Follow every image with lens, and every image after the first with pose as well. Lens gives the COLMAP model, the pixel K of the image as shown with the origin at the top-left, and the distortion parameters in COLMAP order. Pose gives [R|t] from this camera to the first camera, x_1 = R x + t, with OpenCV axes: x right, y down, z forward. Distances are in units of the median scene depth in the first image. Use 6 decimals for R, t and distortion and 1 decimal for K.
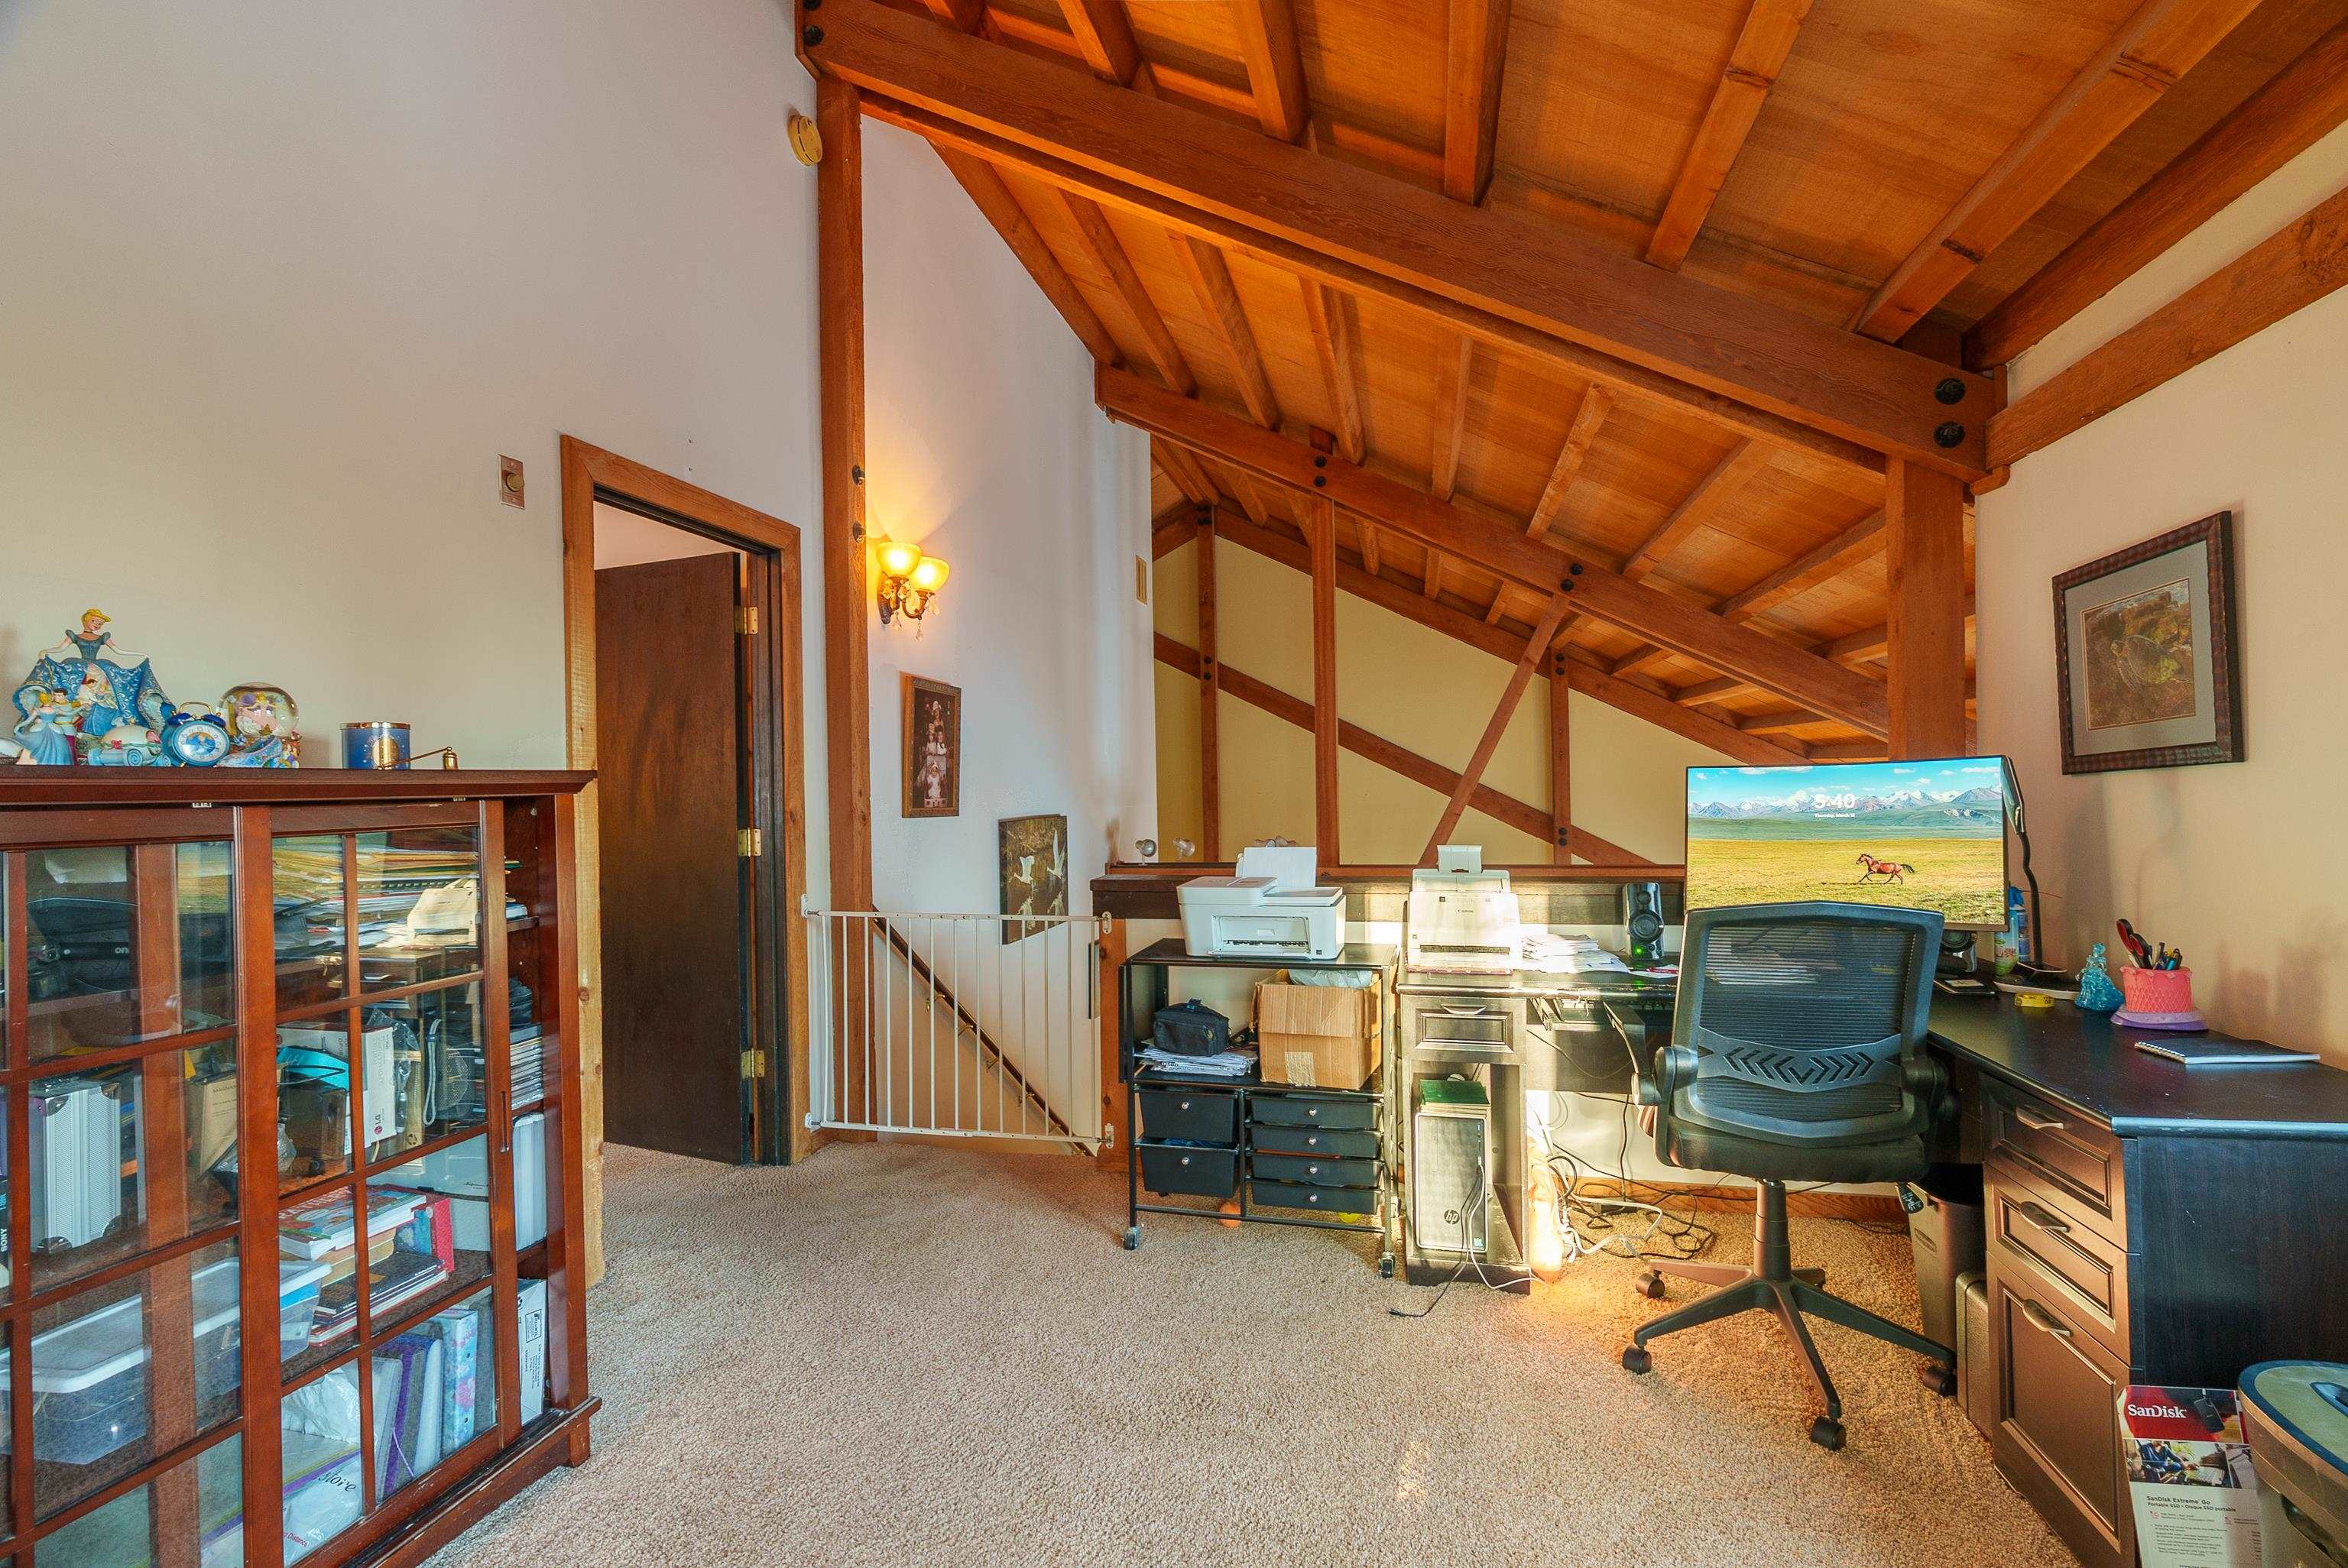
lens RADIAL K [[1079.5, 0, 1169.1], [0, 1079.5, 794.2], [0, 0, 1]] dist [-0.001635, 0.000558]
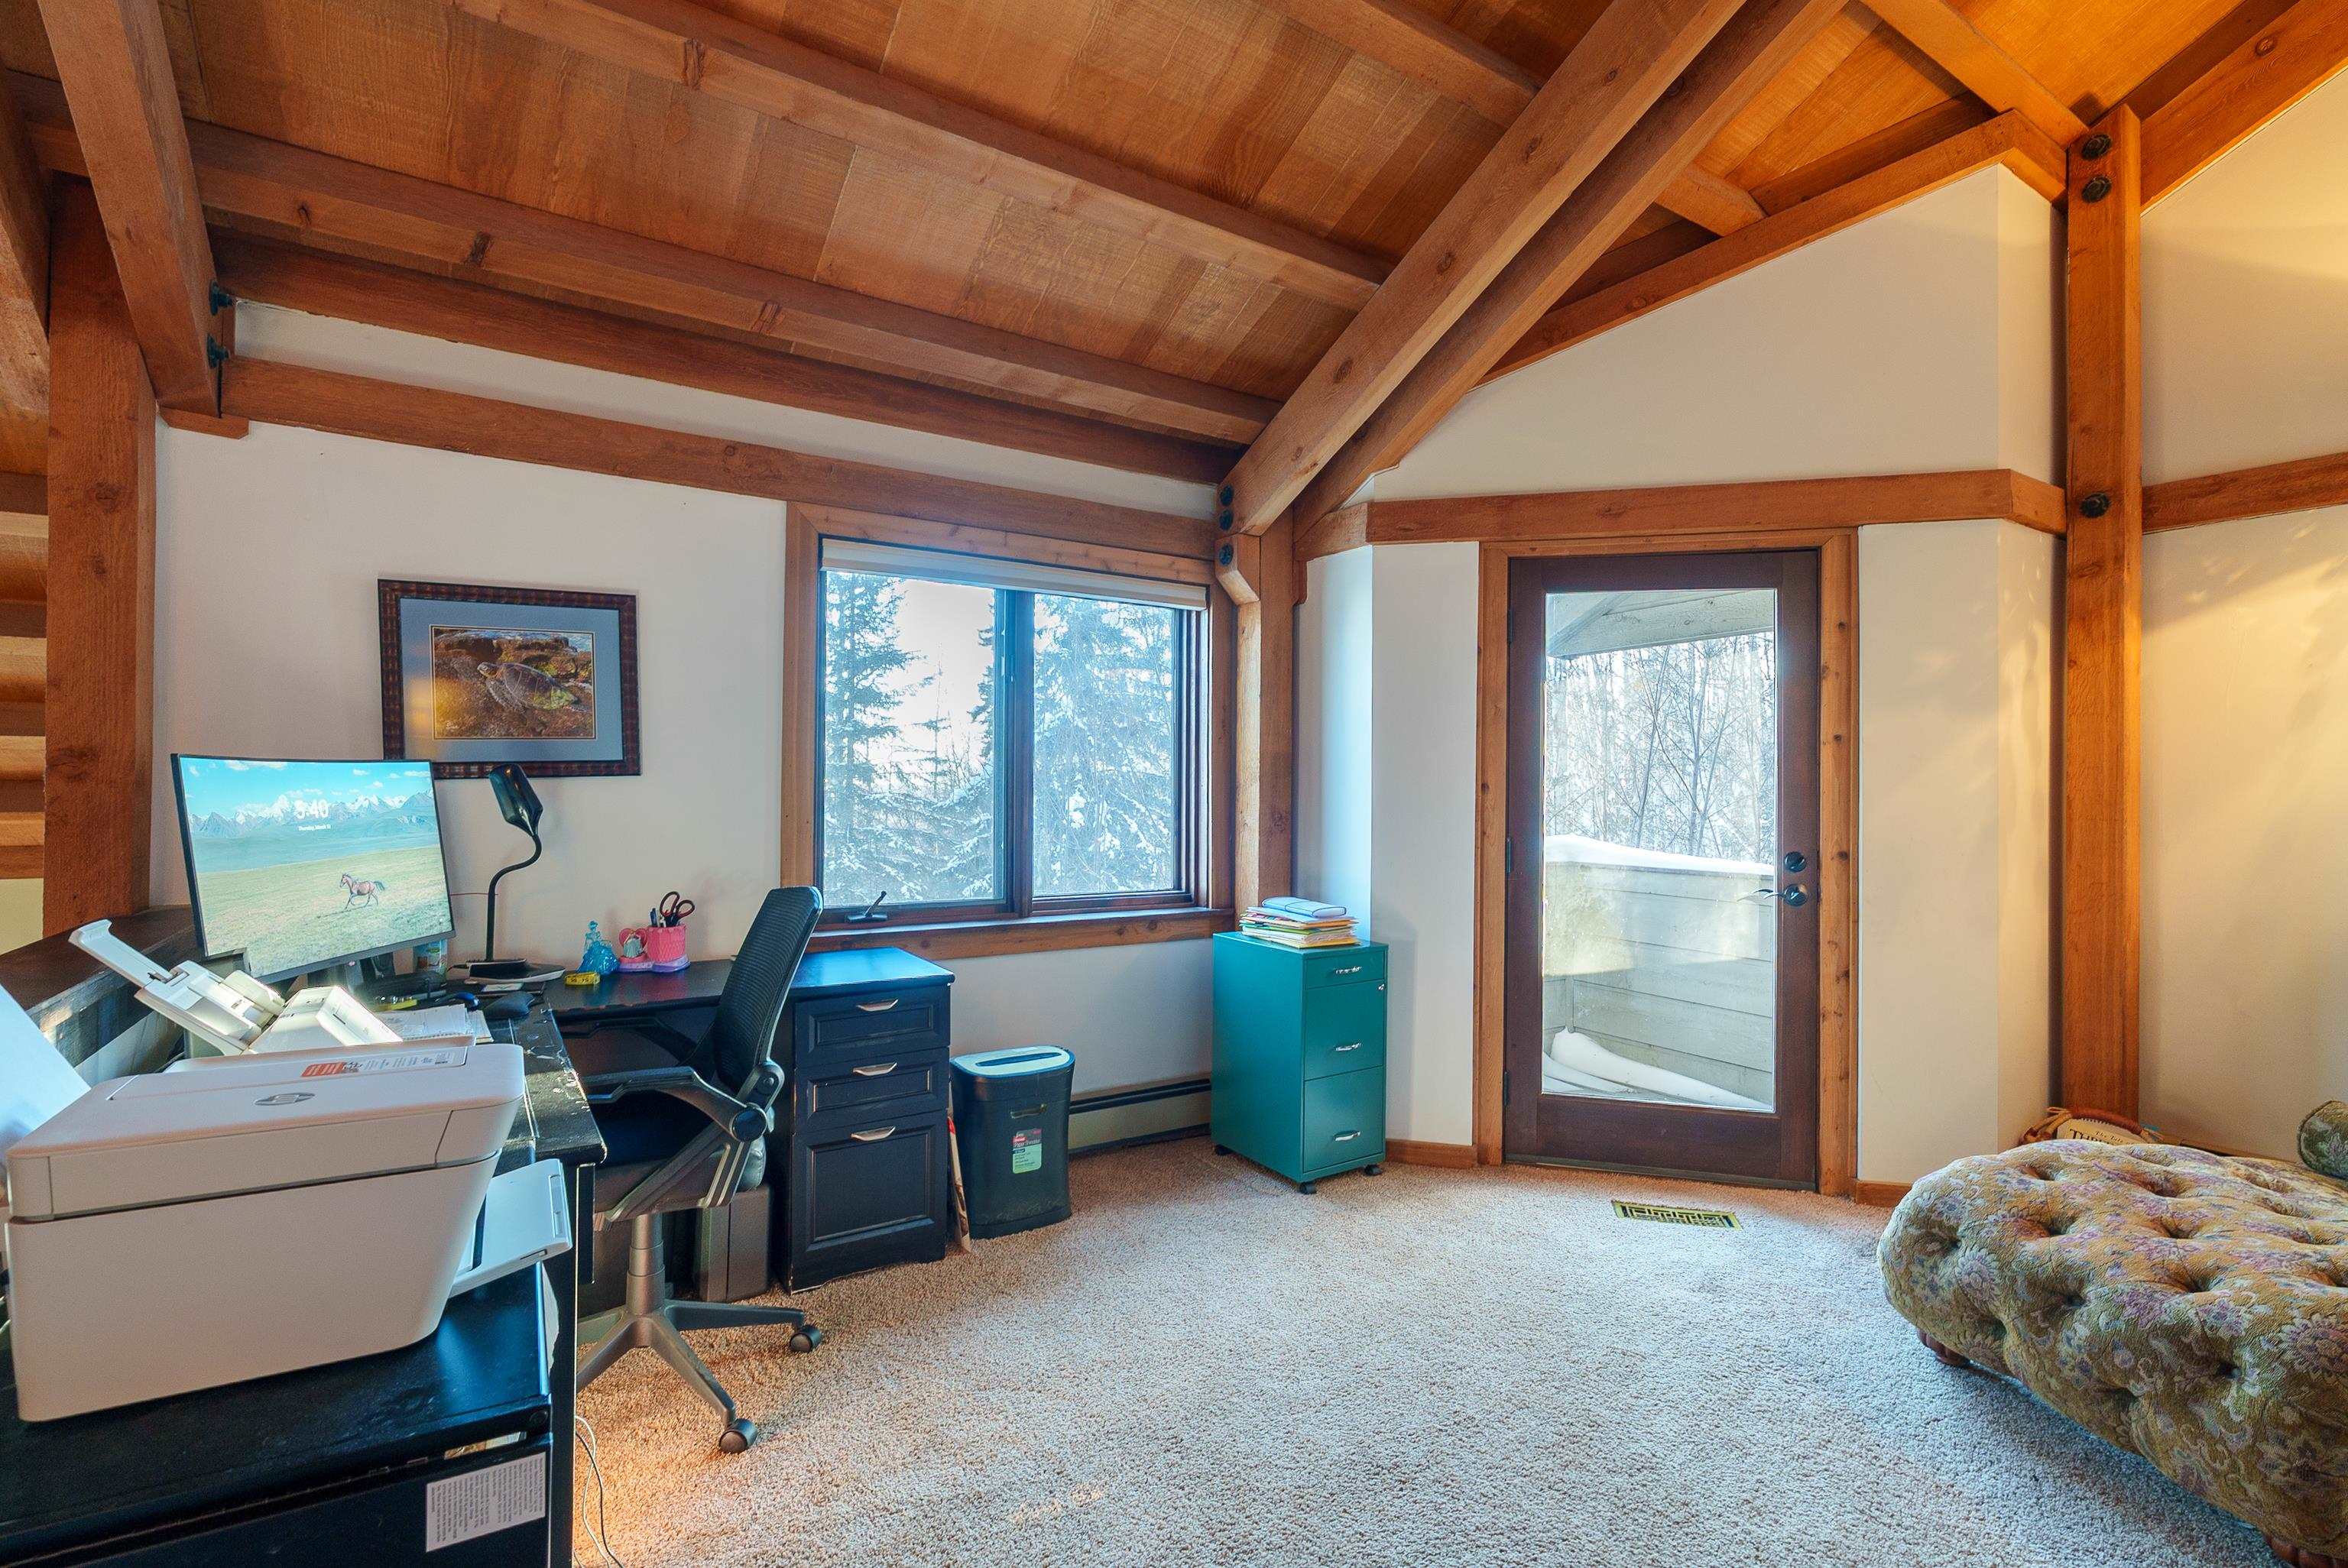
lens RADIAL K [[1079.5, 0, 1169.1], [0, 1079.5, 794.2], [0, 0, 1]] dist [-0.001635, 0.000558]
pose [[-0.722337, 0.004399, 0.691527, -0.401321], [0.004406, 0.999989, -0.001759, -0.000274], [-0.691527, 0.001776, -0.722348, 1.280273]]
